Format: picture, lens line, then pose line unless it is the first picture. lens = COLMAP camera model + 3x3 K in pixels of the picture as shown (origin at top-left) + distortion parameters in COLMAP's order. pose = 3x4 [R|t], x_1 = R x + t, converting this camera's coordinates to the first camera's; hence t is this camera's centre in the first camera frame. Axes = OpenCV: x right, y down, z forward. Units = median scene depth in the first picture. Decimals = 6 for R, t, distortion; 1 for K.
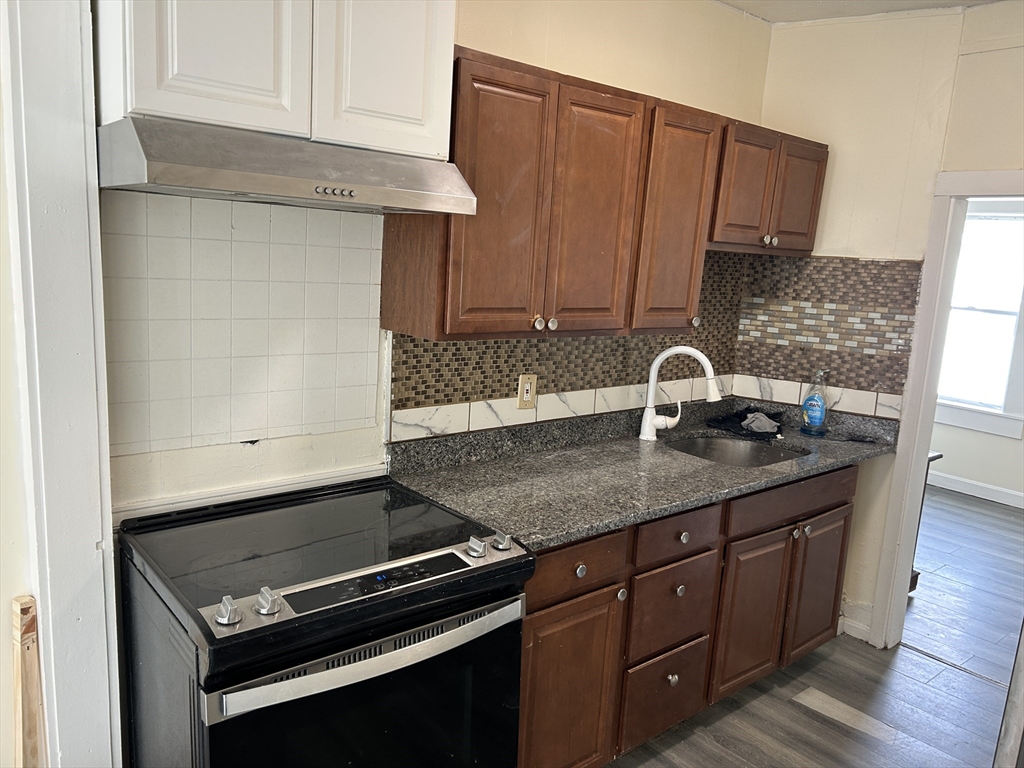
lens RADIAL K [[761.6, 0, 511.1], [0, 761.6, 379.0], [0, 0, 1]] dist [0.069604, -0.076440]
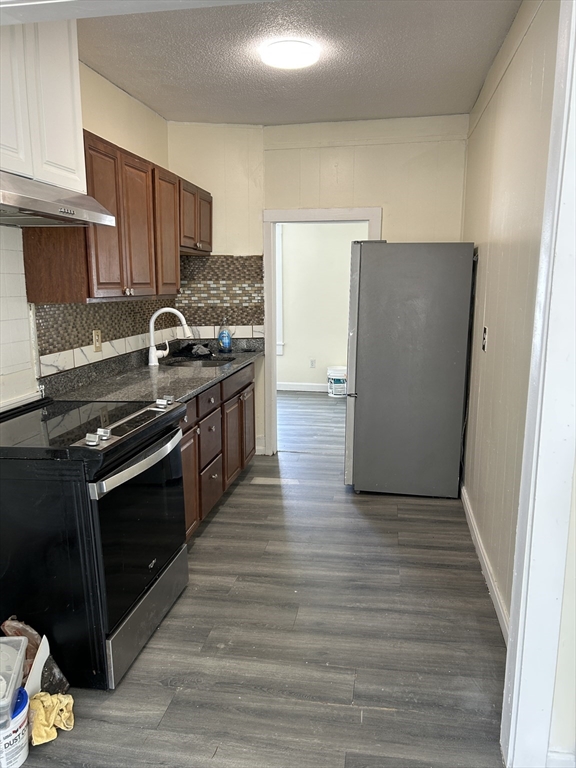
lens RADIAL K [[571.2, 0, 288.0], [0, 571.2, 384.0], [0, 0, 1]] dist [0.069604, -0.076440]
pose [[0.763634, -0.171674, 0.622407, -0.391182], [0.152019, 0.984708, 0.085093, 0.056441], [-0.627497, 0.029638, 0.778054, -0.173615]]
